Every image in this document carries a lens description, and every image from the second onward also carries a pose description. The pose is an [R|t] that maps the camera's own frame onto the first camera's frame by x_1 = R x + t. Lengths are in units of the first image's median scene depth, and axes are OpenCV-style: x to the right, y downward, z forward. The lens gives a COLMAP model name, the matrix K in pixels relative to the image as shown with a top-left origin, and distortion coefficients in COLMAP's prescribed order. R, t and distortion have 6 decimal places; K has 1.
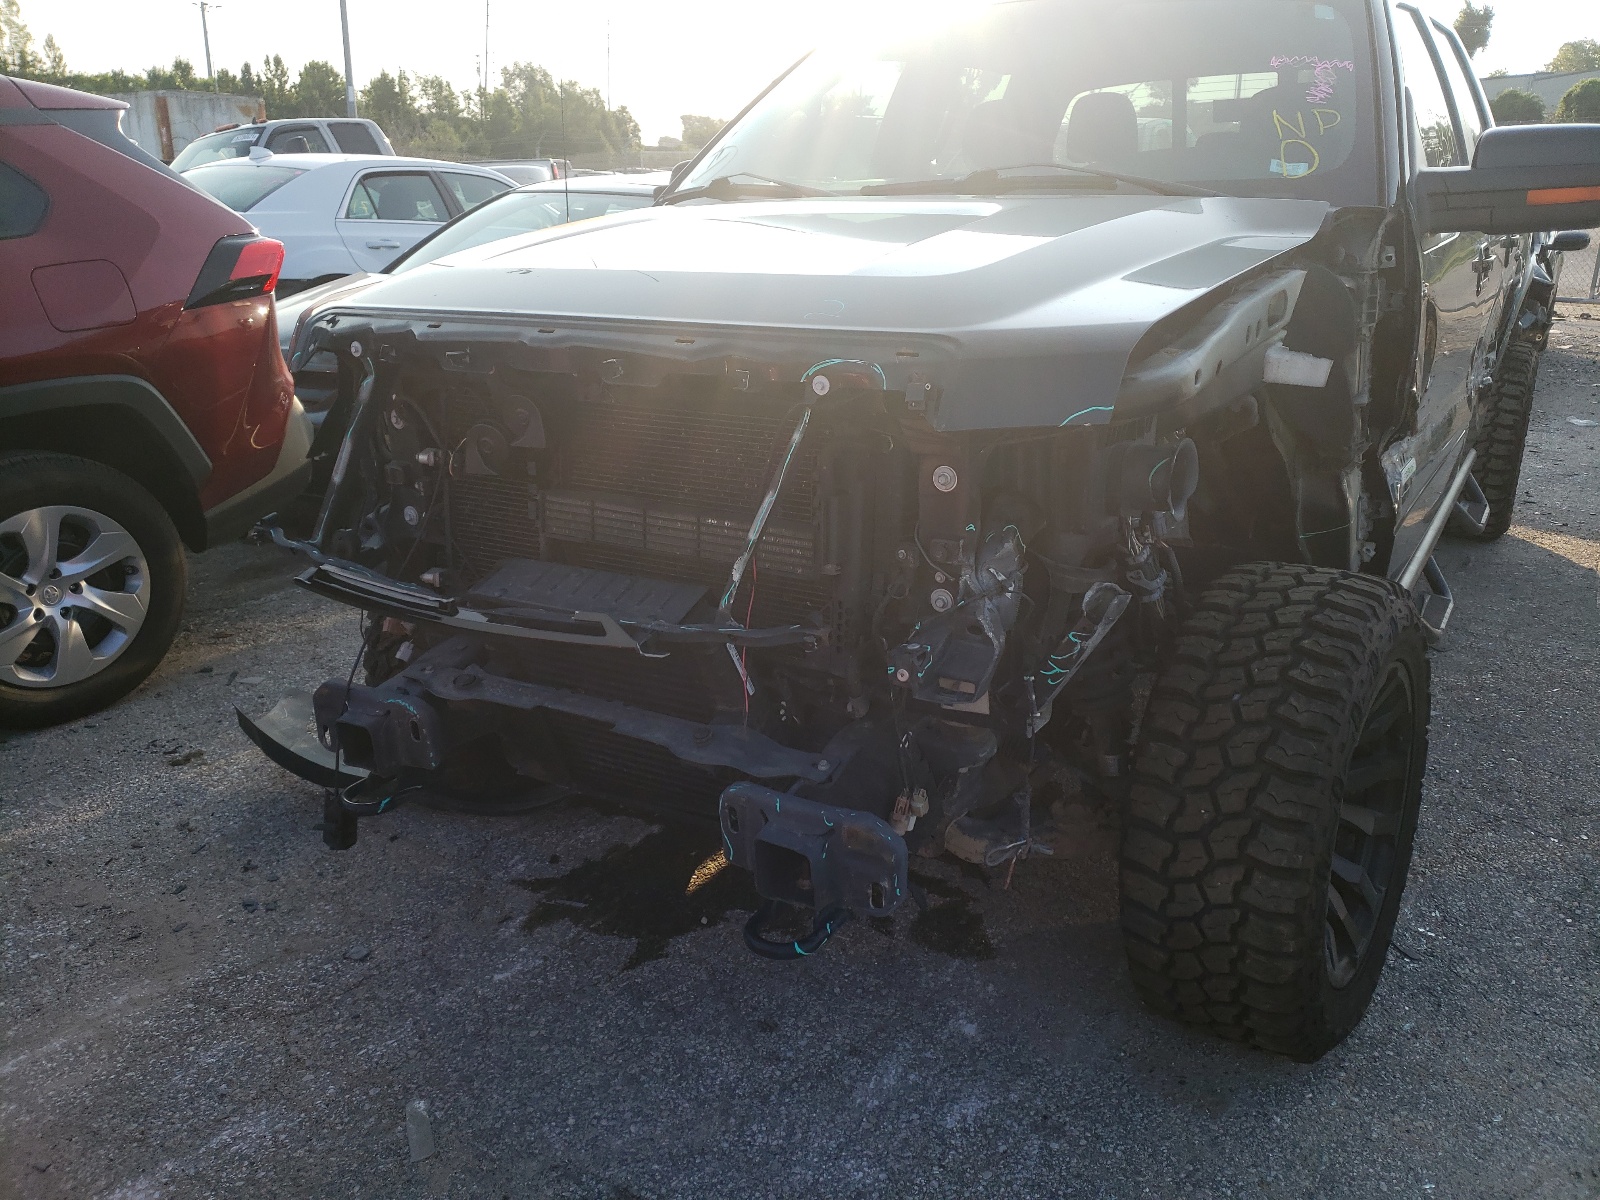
lens RADIAL K [[1217.6, 0, 800.1], [0, 1217.6, 448.3], [0, 0, 1]] dist [0.028504, -0.011065]
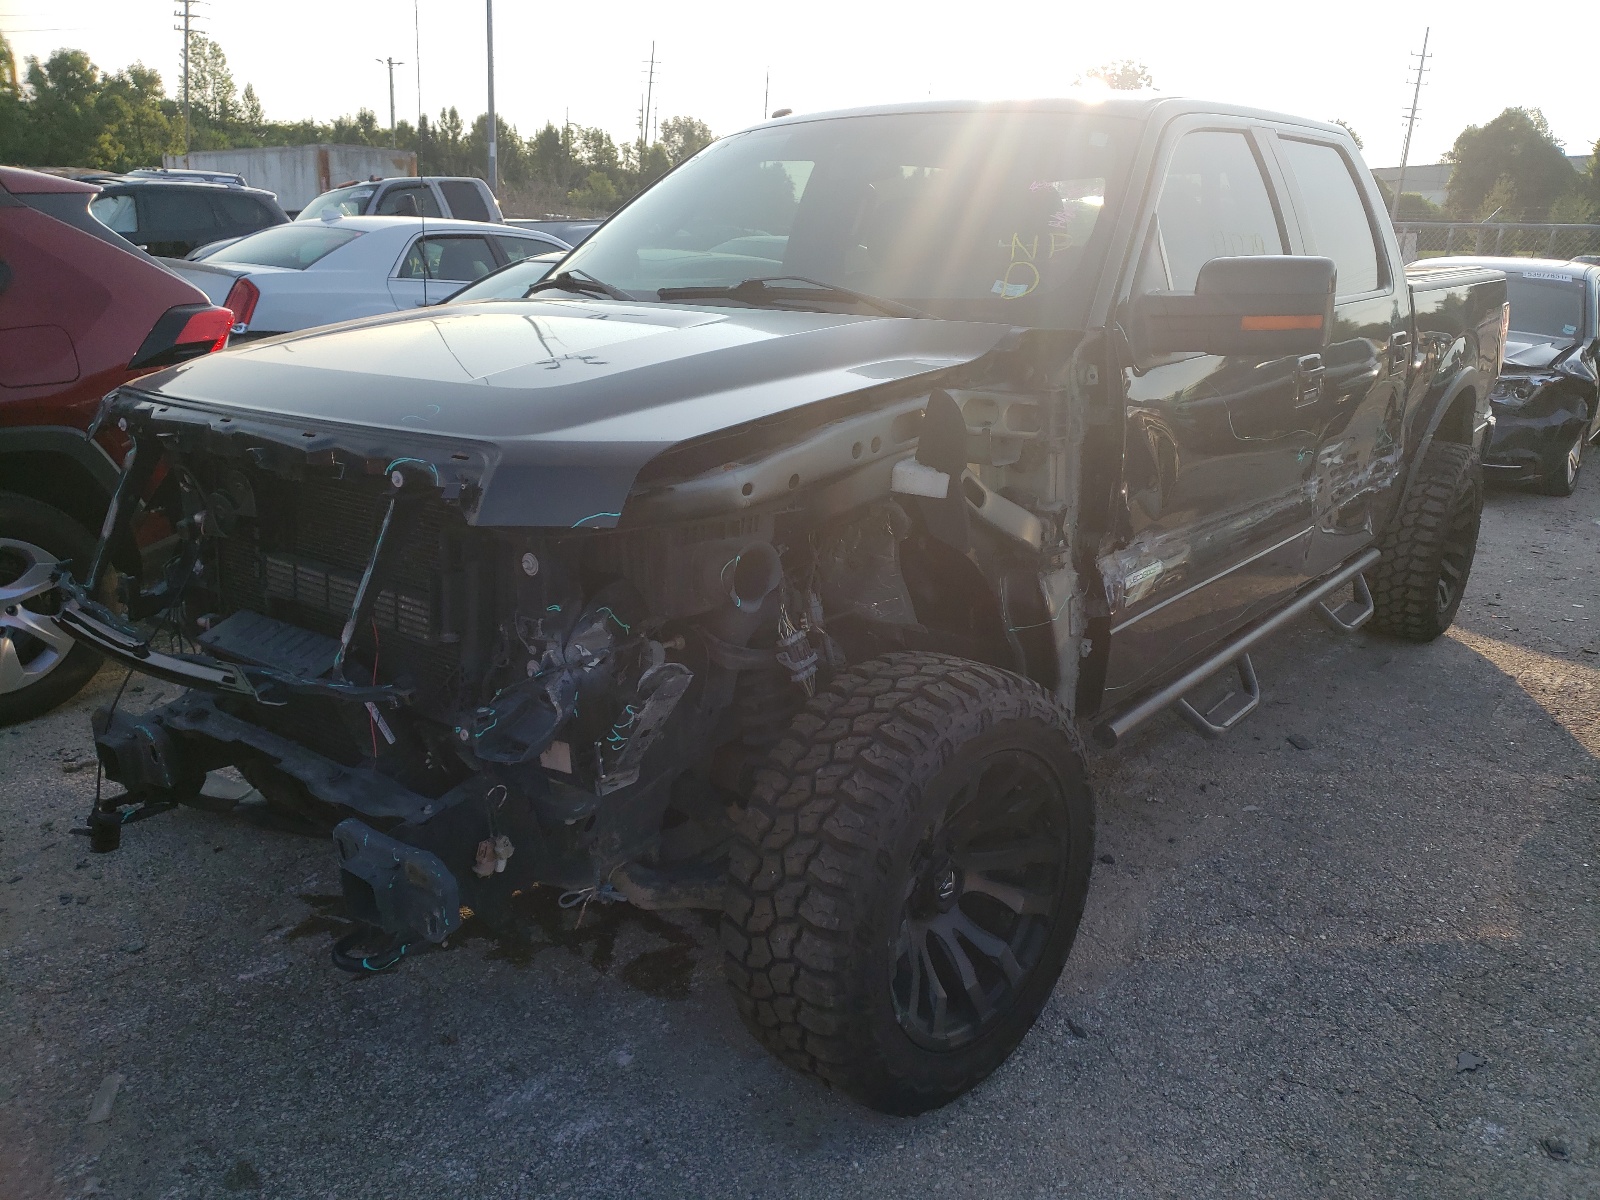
lens RADIAL K [[1203.8, 0, 800.0], [0, 1203.8, 470.4], [0, 0, 1]] dist [0.031648, -0.007321]
pose [[0.993672, 0.046055, -0.102443, 0.394829], [-0.048673, 0.998545, -0.023206, -0.040890], [0.101225, 0.028046, 0.994468, -0.092335]]
